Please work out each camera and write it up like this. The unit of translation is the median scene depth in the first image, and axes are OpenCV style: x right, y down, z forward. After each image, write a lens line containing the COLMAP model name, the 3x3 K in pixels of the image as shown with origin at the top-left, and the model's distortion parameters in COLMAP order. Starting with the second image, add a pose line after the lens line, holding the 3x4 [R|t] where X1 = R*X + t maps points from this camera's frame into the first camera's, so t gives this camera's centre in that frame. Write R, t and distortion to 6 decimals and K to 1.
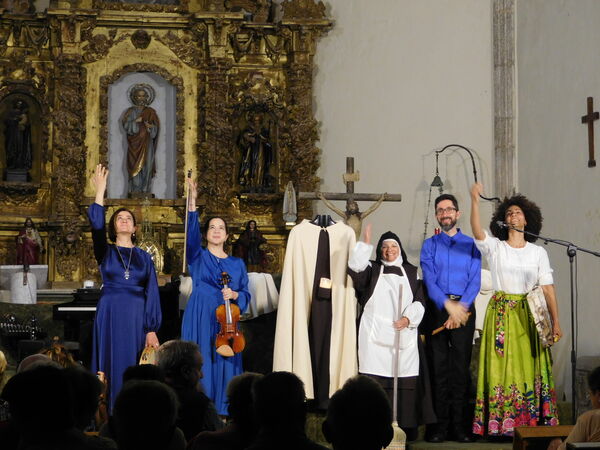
lens RADIAL K [[1782.3, 0, 301.9], [0, 1782.3, 228.1], [0, 0, 1]] dist [0.062414, 0.000000]
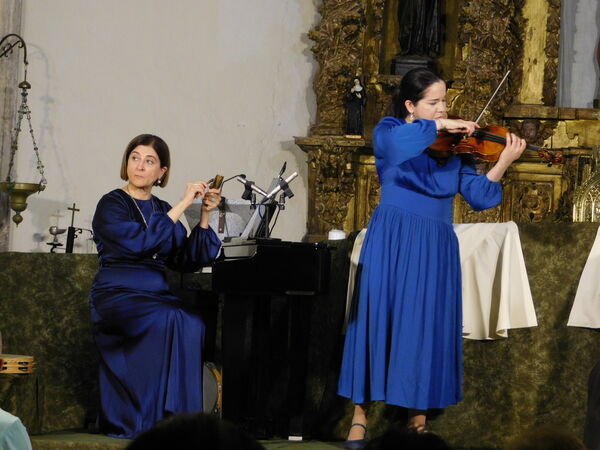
lens RADIAL K [[2644.9, 0, 285.9], [0, 2644.9, 234.5], [0, 0, 1]] dist [0.212192, 0.000000]
pose [[0.924270, 0.039478, -0.379691, 0.143447], [-0.033560, 0.999190, 0.022195, 0.009127], [0.380260, -0.007772, 0.924847, 0.147813]]
